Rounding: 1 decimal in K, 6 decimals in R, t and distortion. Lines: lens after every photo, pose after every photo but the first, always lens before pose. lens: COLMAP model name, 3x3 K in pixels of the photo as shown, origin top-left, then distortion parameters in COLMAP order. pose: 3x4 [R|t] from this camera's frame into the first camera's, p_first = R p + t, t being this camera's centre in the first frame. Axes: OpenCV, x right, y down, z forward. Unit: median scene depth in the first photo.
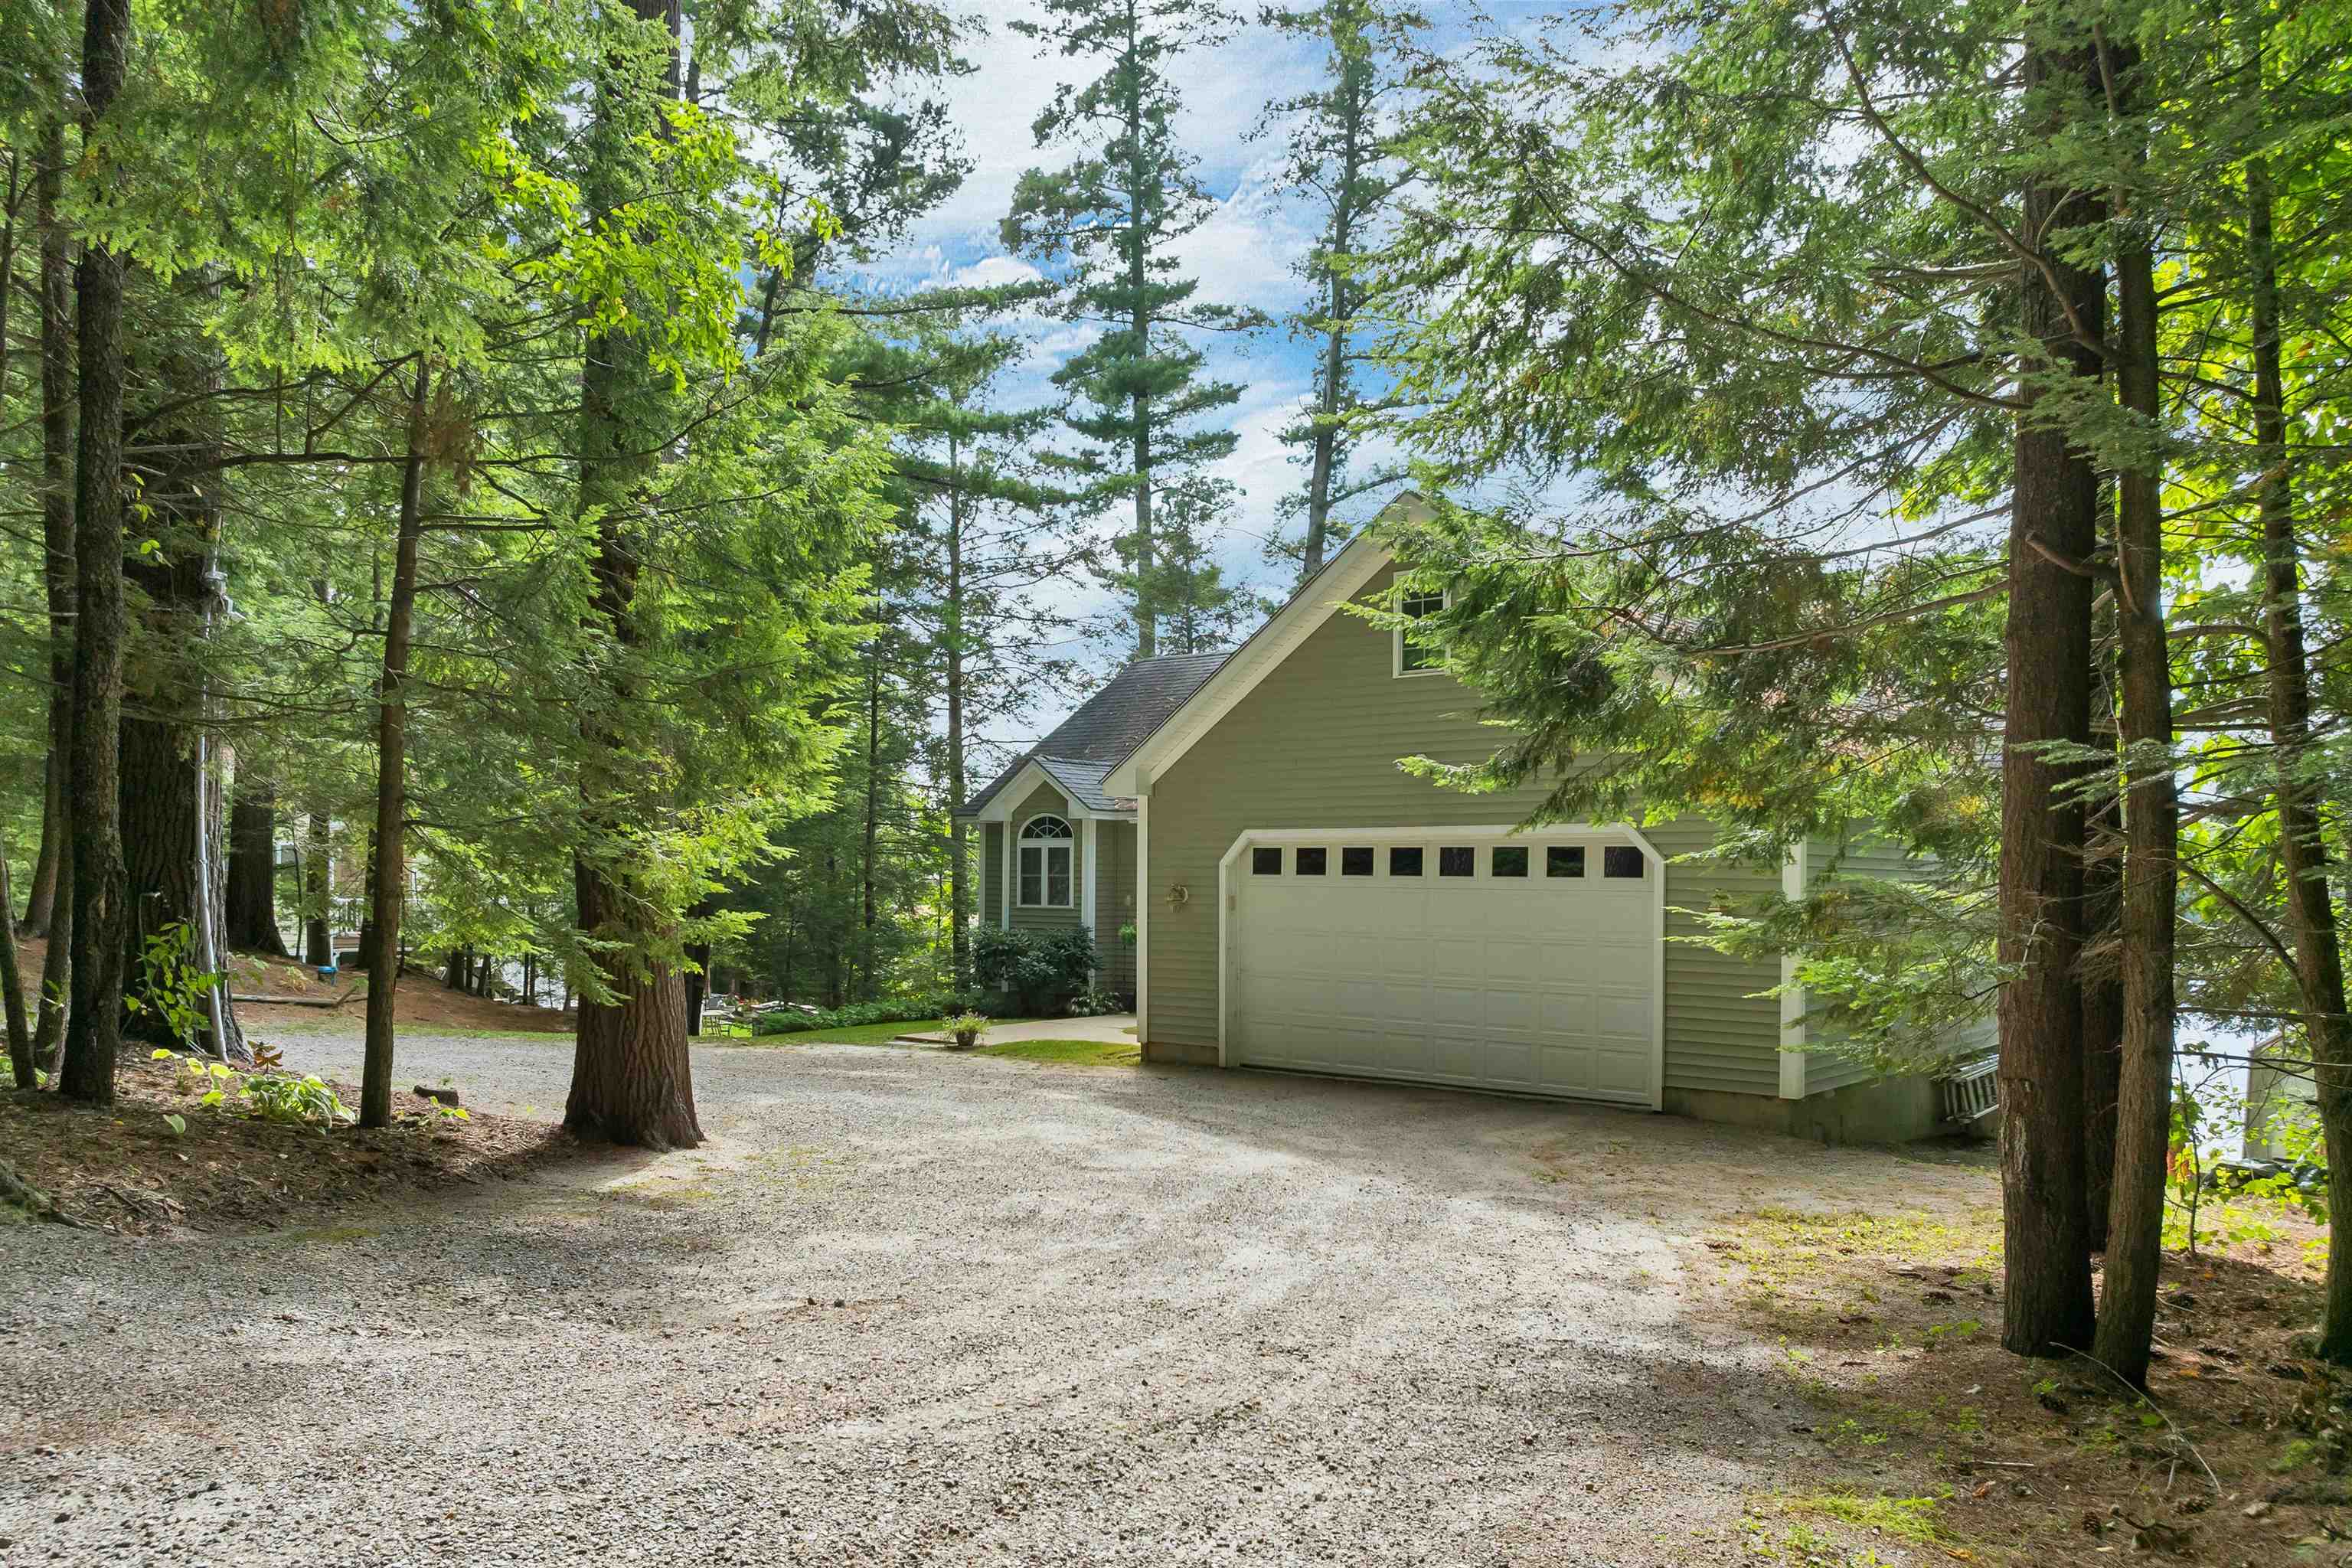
lens RADIAL K [[1674.2, 0, 1185.1], [0, 1674.2, 864.3], [0, 0, 1]] dist [-0.033338, -0.006040]
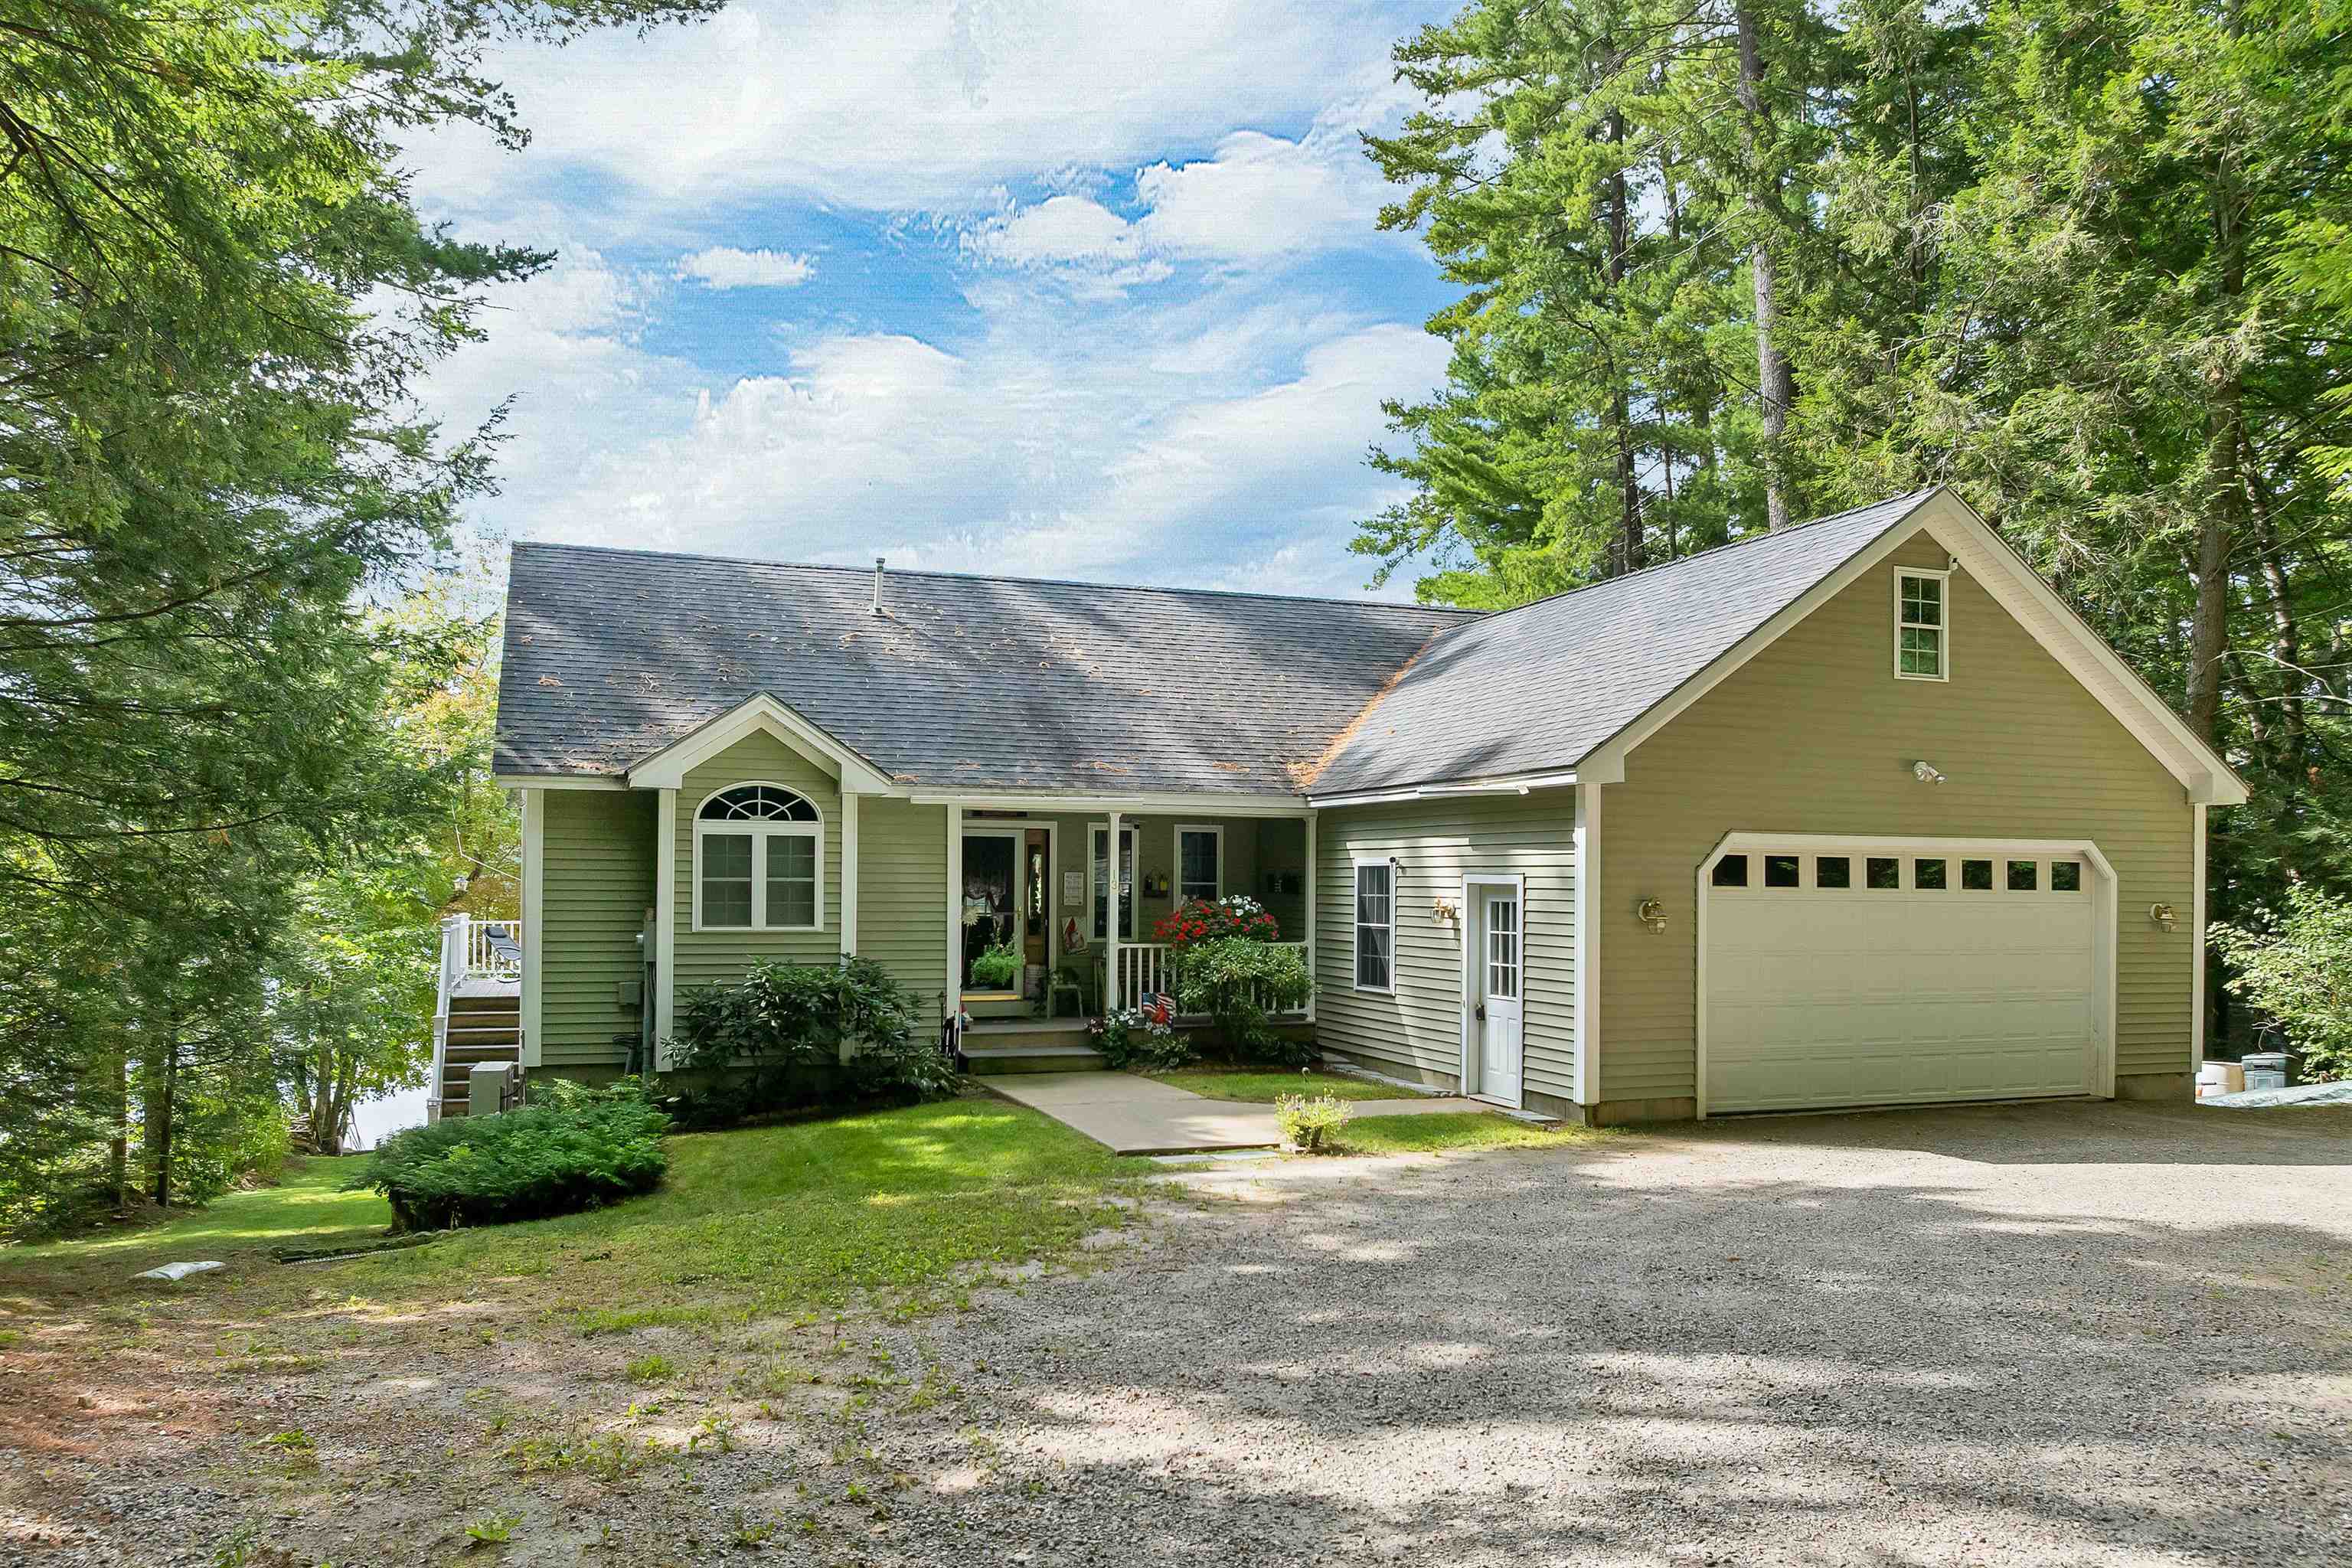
lens RADIAL K [[1674.2, 0, 1185.1], [0, 1674.2, 864.3], [0, 0, 1]] dist [-0.033338, -0.006040]
pose [[0.487897, 0.004320, 0.872891, -0.930032], [-0.012596, 0.999918, 0.002091, -0.003908], [-0.872810, -0.012015, 0.487911, 0.935343]]
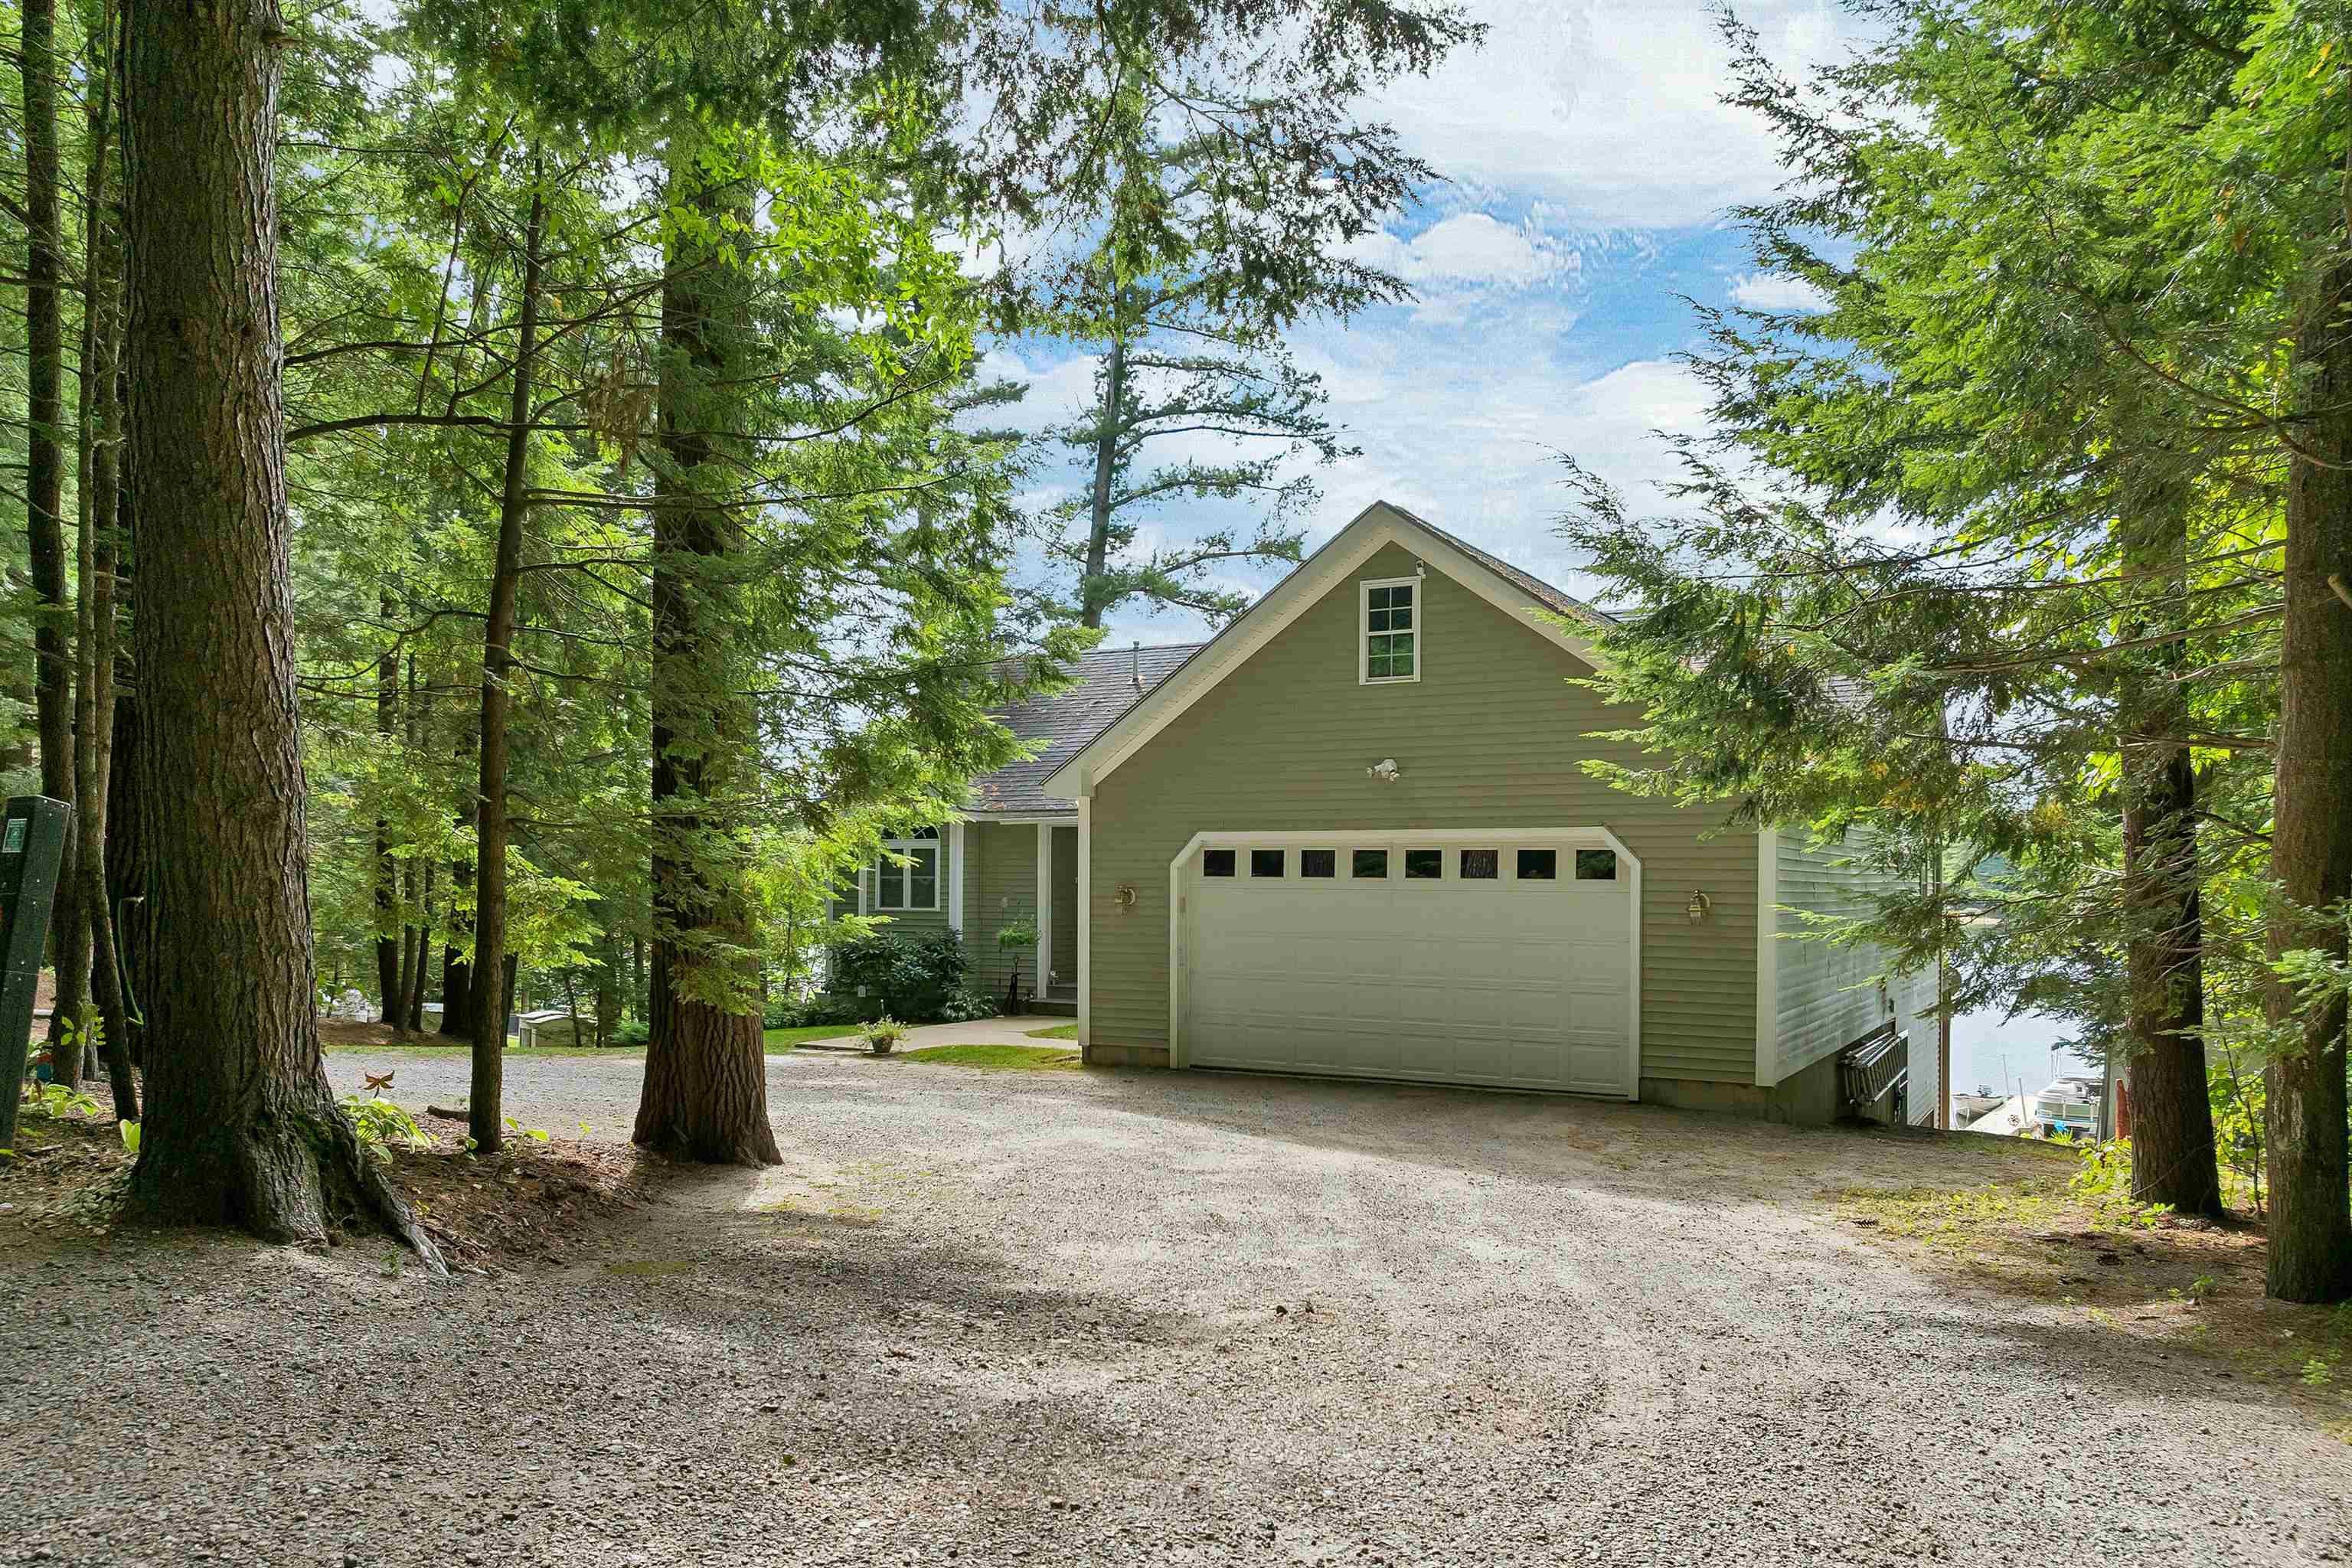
lens RADIAL K [[1674.2, 0, 1185.1], [0, 1674.2, 864.3], [0, 0, 1]] dist [-0.033338, -0.006040]
pose [[0.982416, 0.001433, 0.186699, -0.179765], [-0.001242, 0.999999, -0.001139, -0.000078], [-0.186701, 0.000888, 0.982416, 0.015579]]
